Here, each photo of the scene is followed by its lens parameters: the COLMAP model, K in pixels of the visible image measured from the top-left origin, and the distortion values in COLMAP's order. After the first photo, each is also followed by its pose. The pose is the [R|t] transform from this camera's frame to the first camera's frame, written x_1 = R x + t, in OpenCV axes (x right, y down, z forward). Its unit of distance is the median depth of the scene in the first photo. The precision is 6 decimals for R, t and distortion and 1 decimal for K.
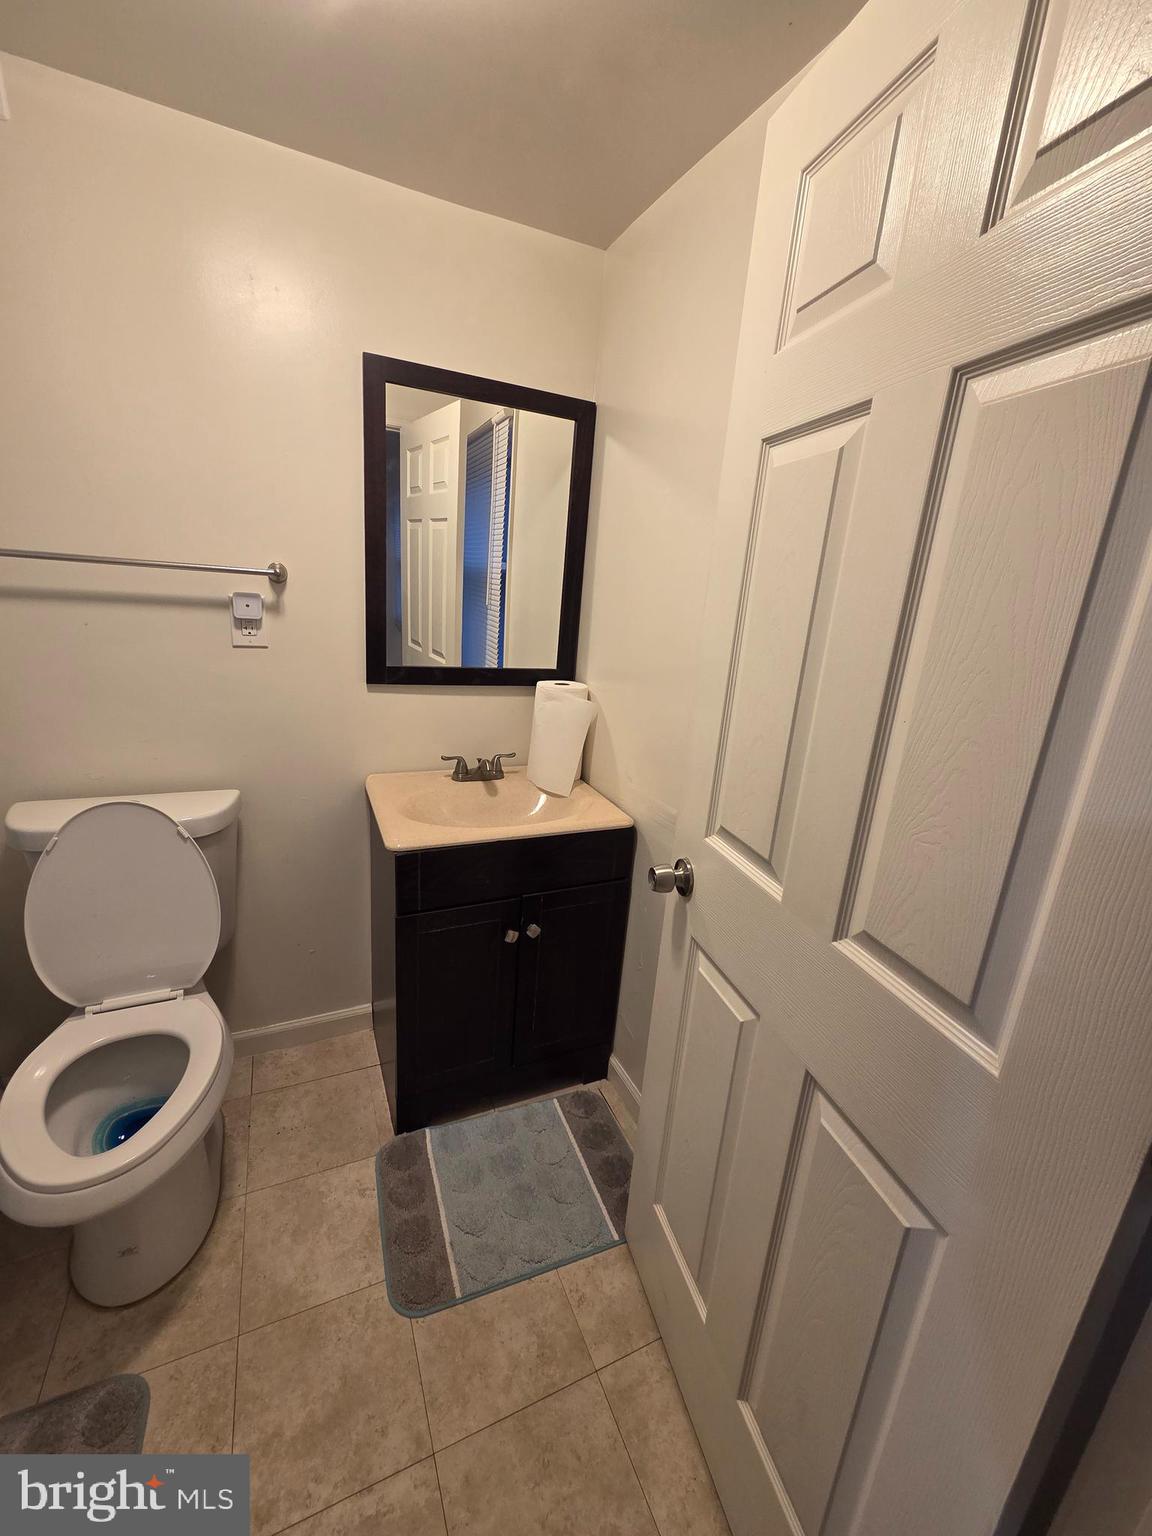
lens RADIAL K [[629.8, 0, 571.9], [0, 629.8, 769.3], [0, 0, 1]] dist [0.002692, 0.000446]
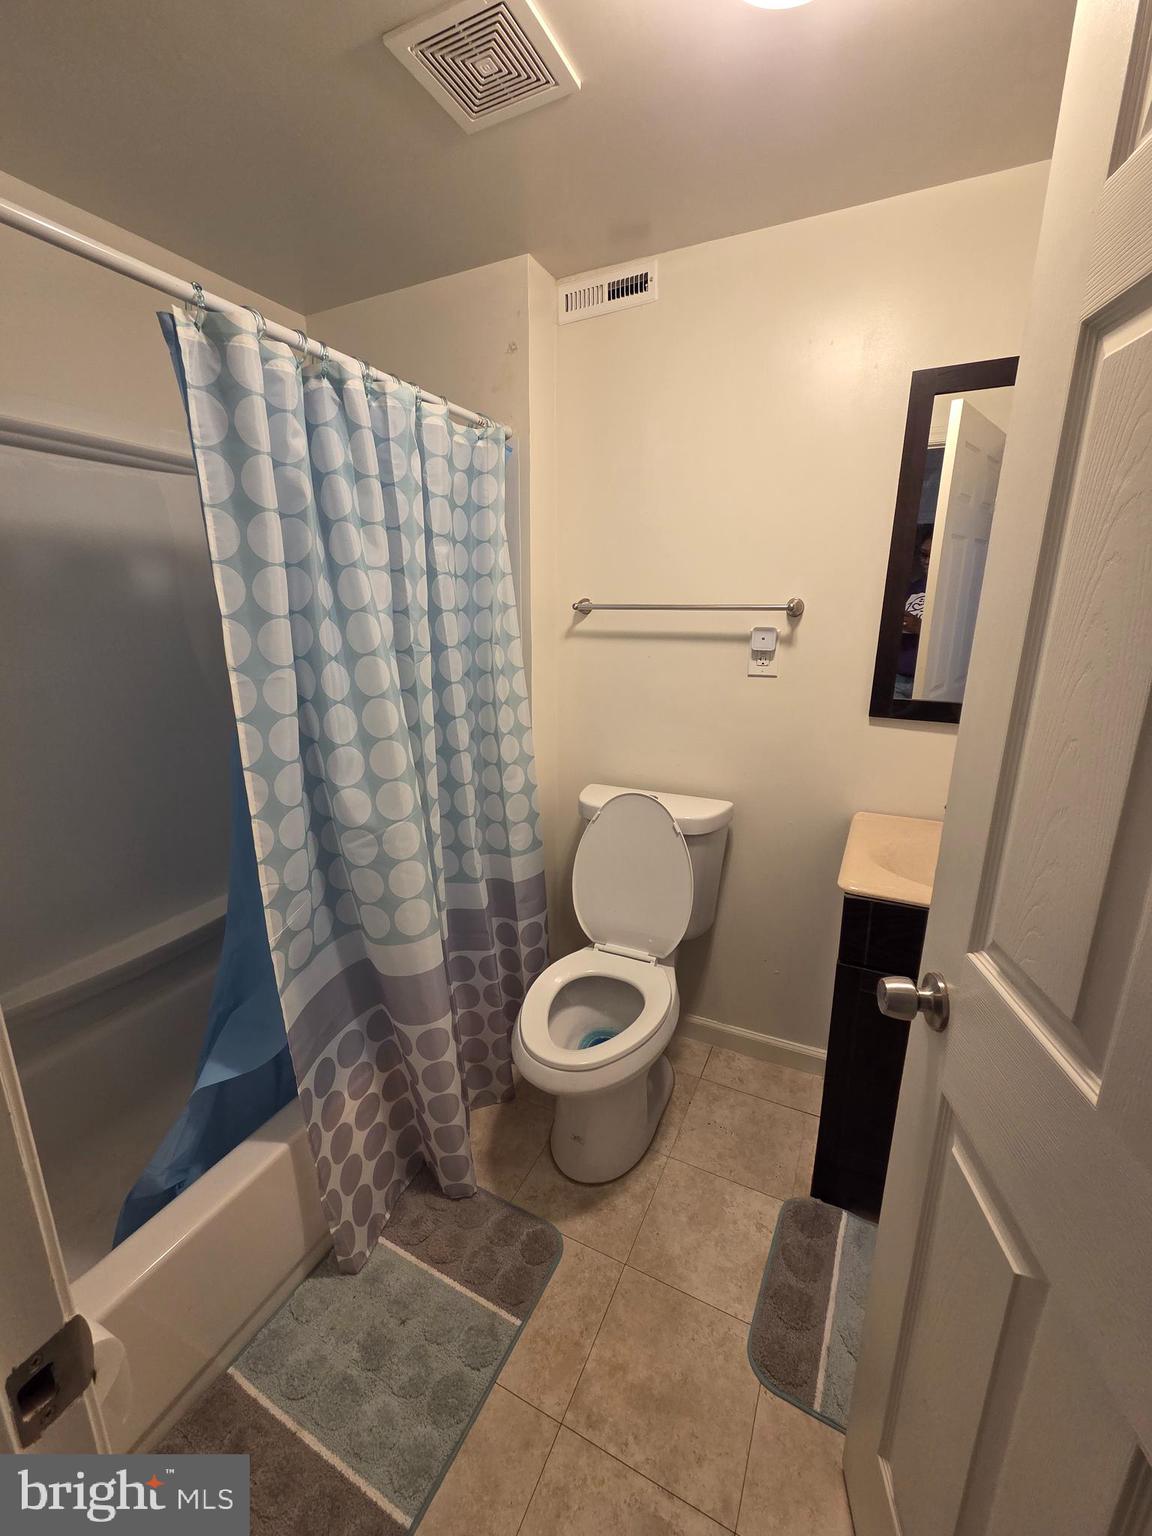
lens RADIAL K [[629.8, 0, 571.0], [0, 629.8, 768.1], [0, 0, 1]] dist [0.002692, 0.000446]
pose [[0.631306, 0.122422, -0.765811, 0.153578], [-0.169642, 0.985347, 0.017670, 0.001456], [0.756753, 0.118758, 0.642823, 0.066975]]
